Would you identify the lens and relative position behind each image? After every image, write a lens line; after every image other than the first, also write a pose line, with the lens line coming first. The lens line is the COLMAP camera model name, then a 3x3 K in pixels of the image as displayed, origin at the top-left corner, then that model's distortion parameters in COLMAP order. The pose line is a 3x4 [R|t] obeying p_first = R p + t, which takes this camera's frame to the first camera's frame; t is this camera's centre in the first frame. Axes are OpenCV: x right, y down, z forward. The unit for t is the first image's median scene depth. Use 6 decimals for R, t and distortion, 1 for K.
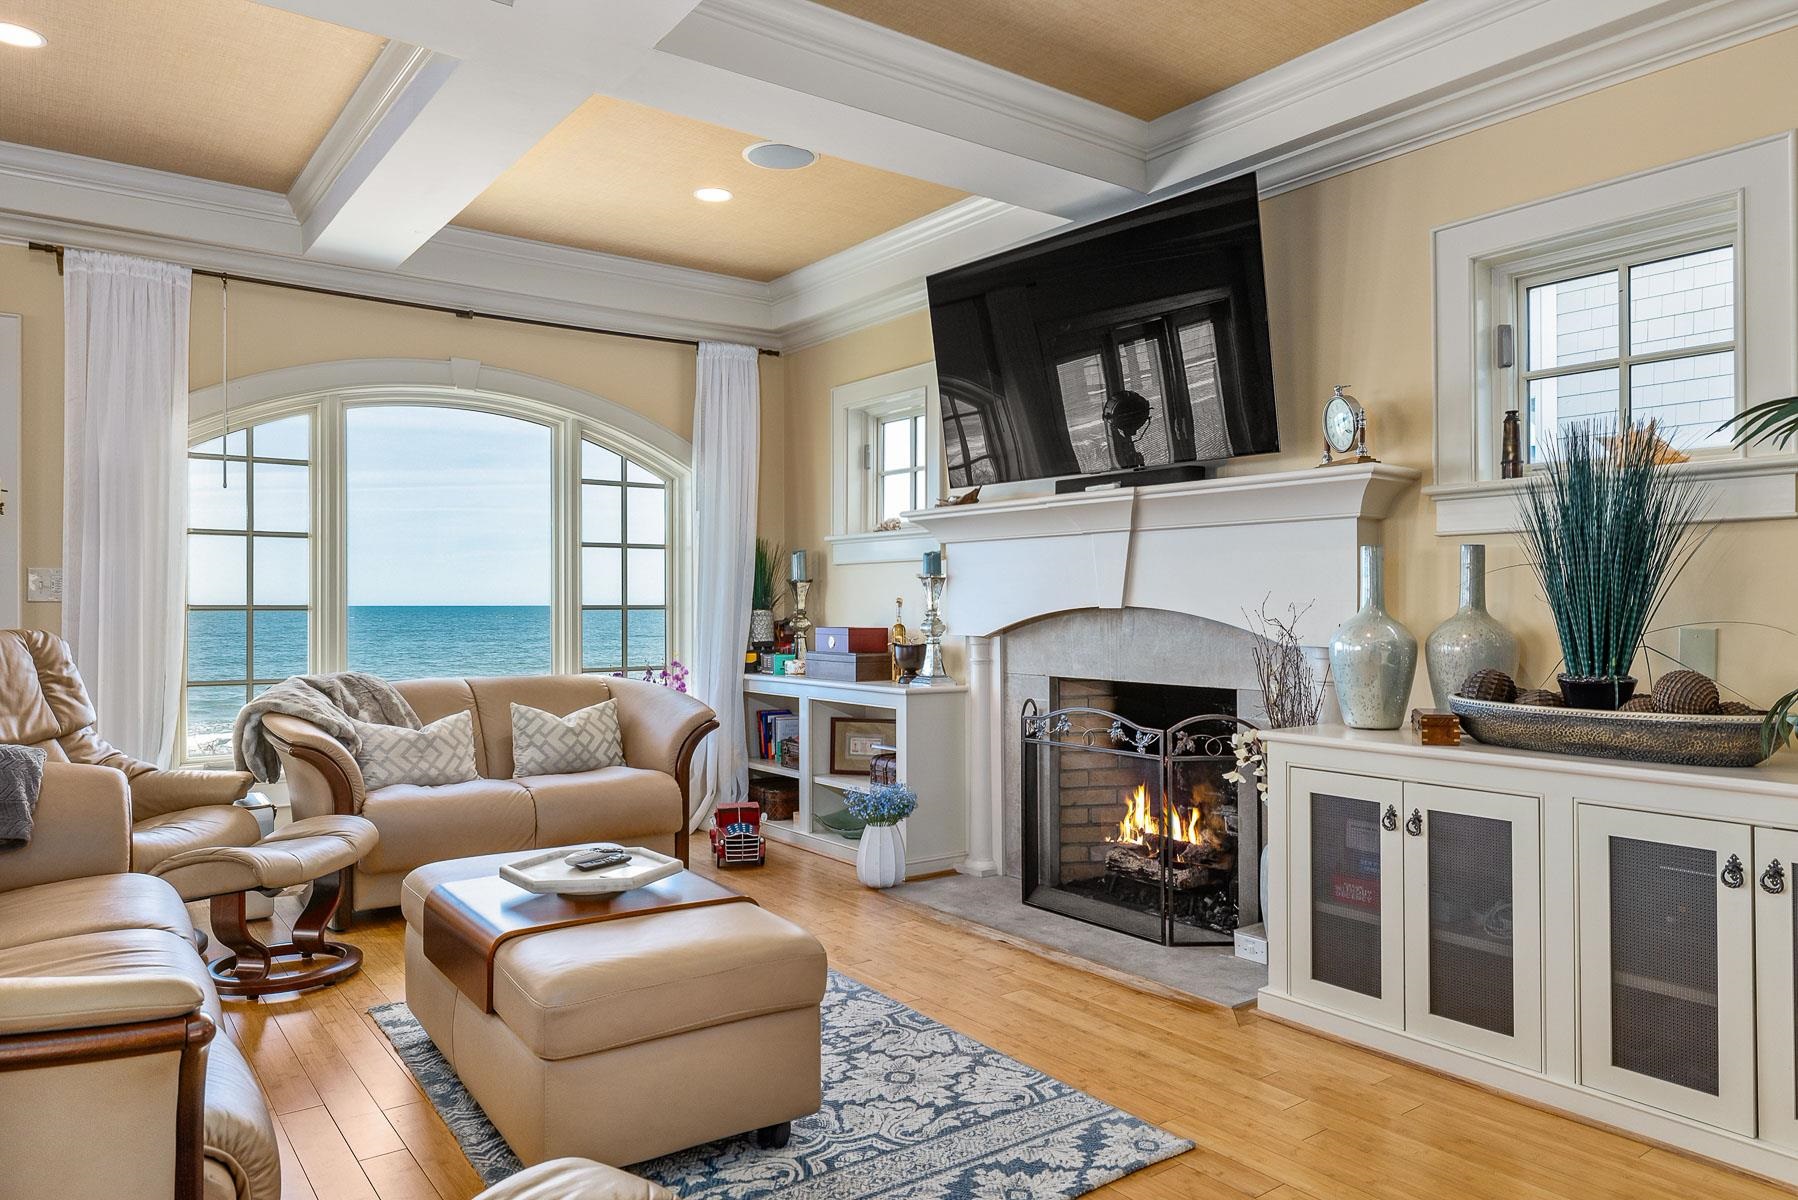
lens RADIAL K [[1191.8, 0, 899.0], [0, 1191.8, 600.0], [0, 0, 1]] dist [0.001894, 0.000070]
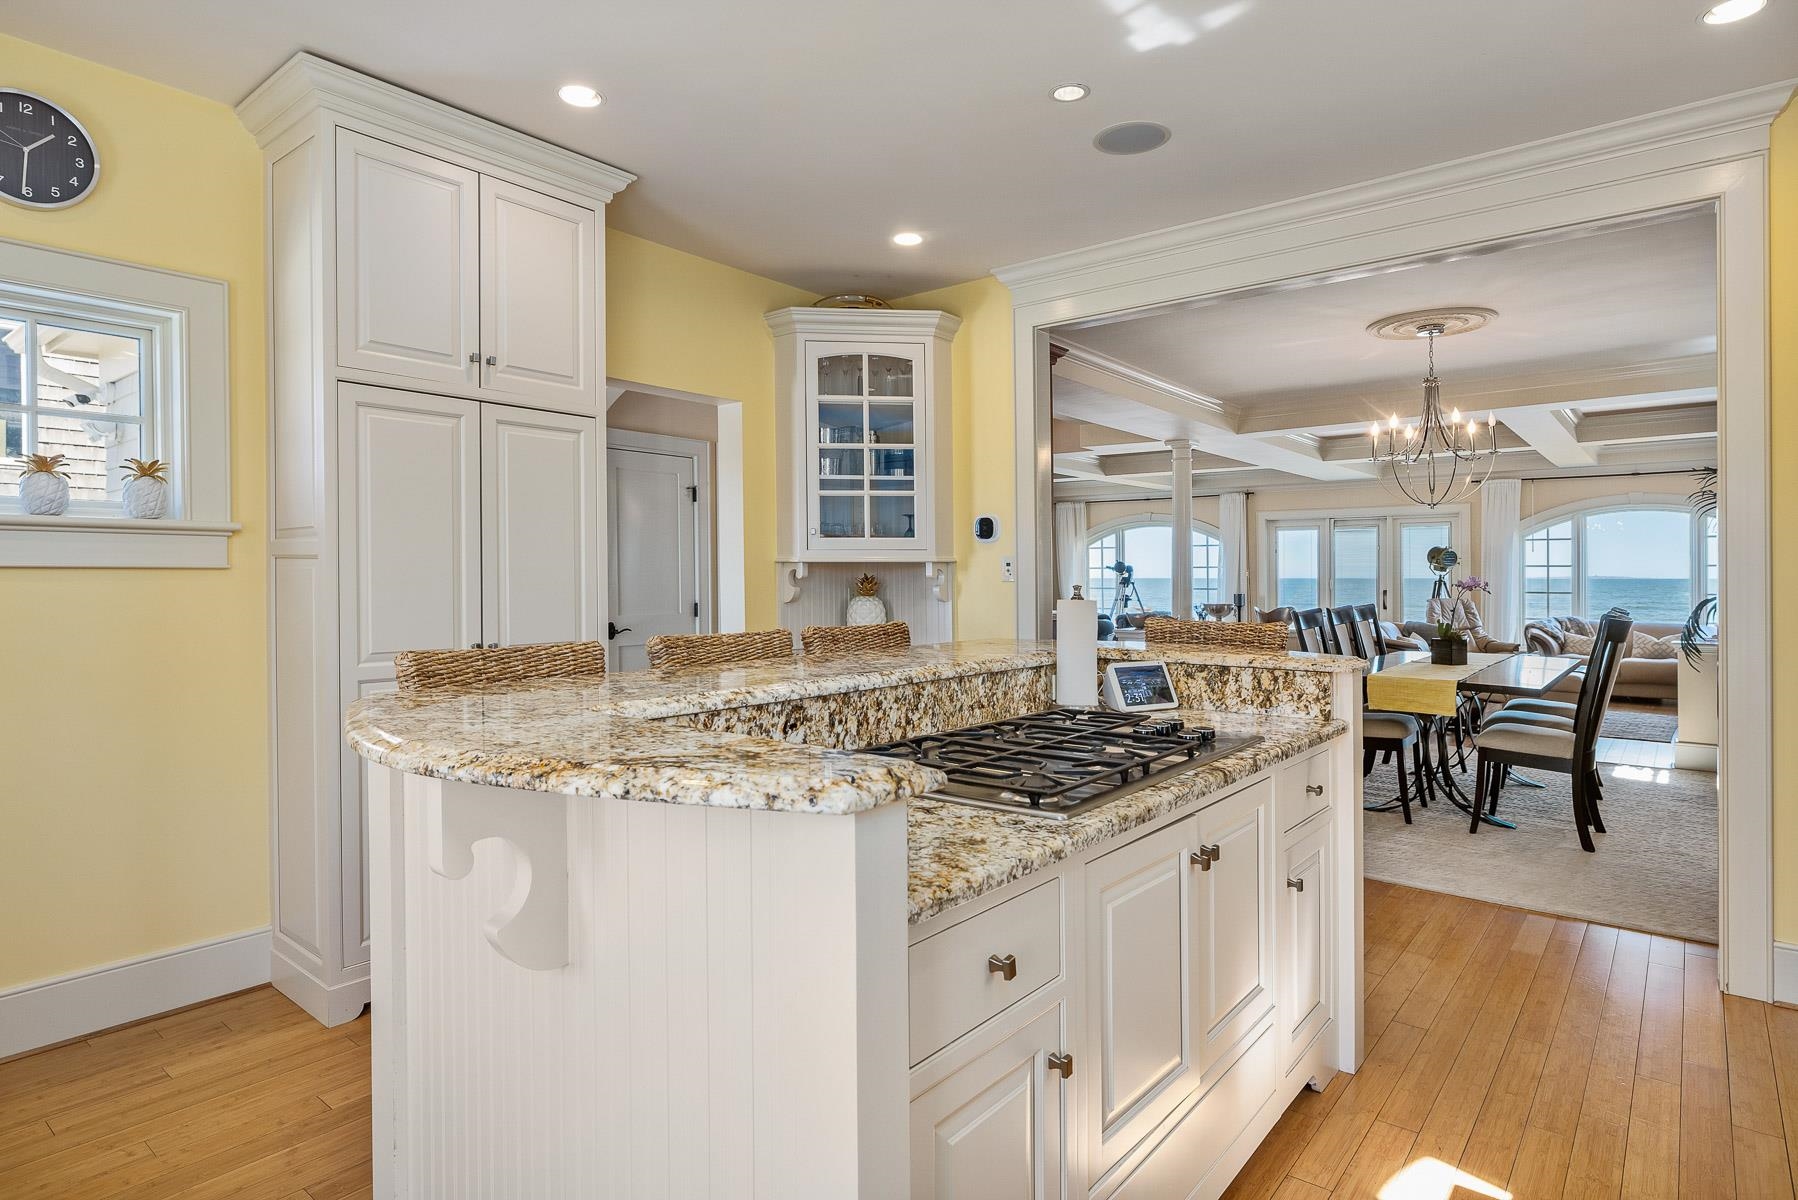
lens RADIAL K [[958.9, 0, 895.0], [0, 958.9, 578.1], [0, 0, 1]] dist [0.000804, 0.000975]
pose [[0.241446, 0.001440, -0.970413, 1.520726], [0.002645, 0.999994, 0.002142, -0.043170], [0.970411, -0.003084, 0.241440, -1.234074]]
